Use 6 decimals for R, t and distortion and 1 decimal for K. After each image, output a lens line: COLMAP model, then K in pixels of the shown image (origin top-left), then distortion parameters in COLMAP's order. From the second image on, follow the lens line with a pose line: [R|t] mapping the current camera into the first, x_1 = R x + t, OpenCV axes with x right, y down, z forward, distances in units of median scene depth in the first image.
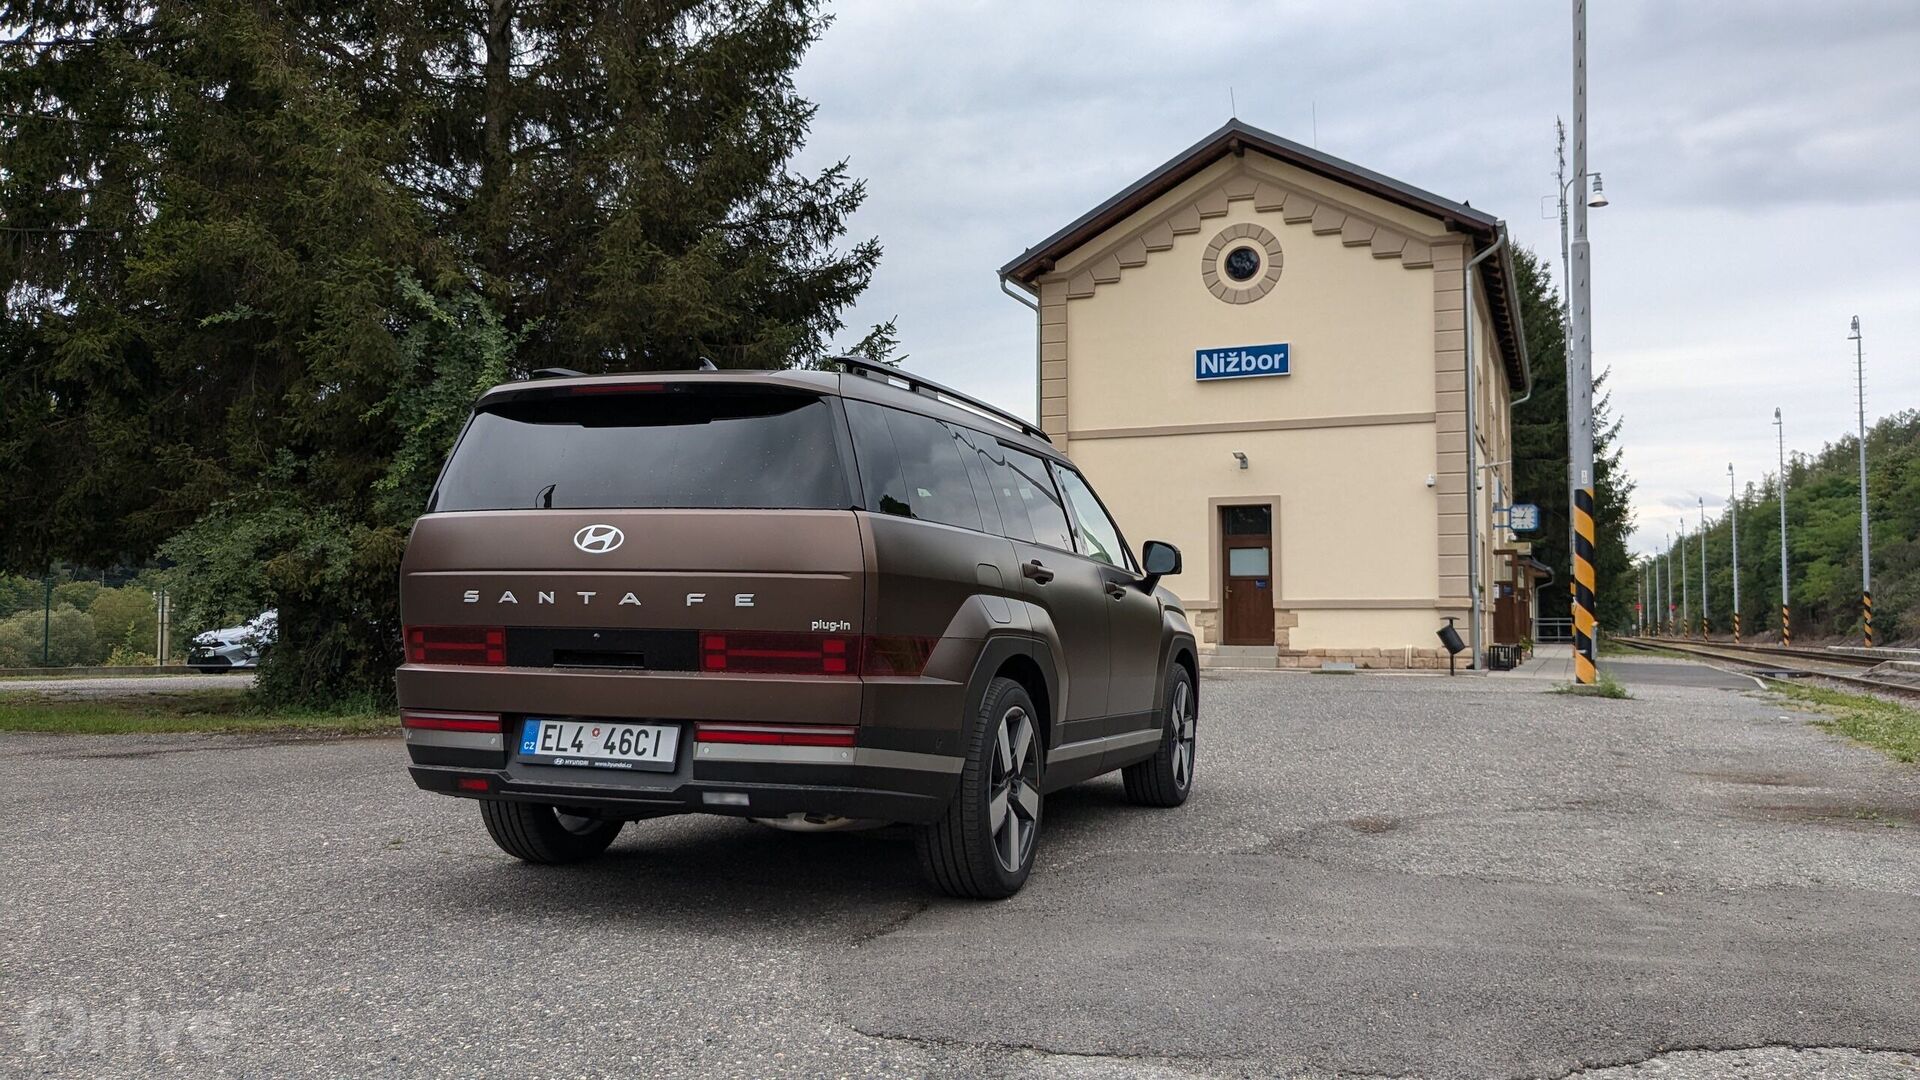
lens RADIAL K [[1525.4, 0, 958.7], [0, 1525.4, 552.6], [0, 0, 1]] dist [0.077148, -0.133152]
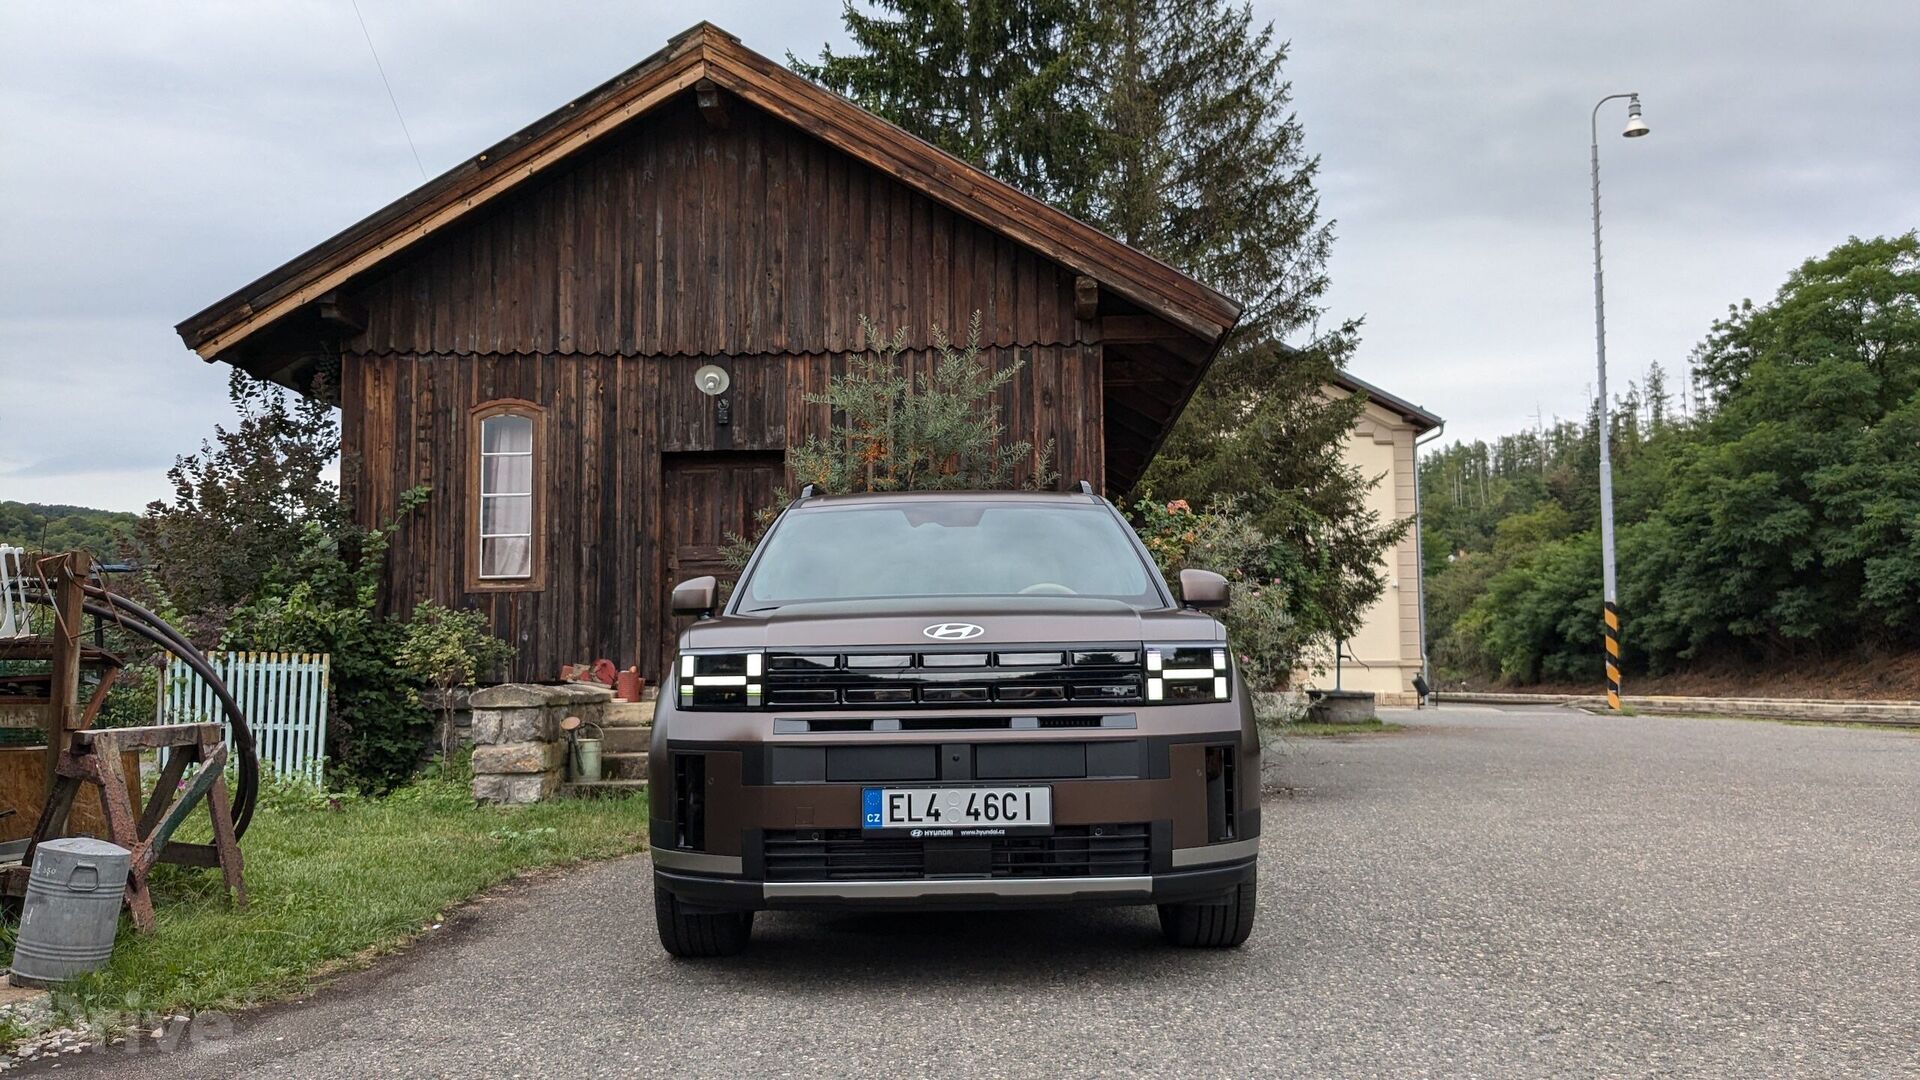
lens RADIAL K [[1554.3, 0, 965.6], [0, 1554.3, 549.2], [0, 0, 1]] dist [0.057841, -0.086435]
pose [[0.928319, 0.023018, 0.371070, -0.982375], [-0.009297, 0.999207, -0.038723, -0.024161], [-0.371667, 0.032498, 0.927797, -0.424676]]
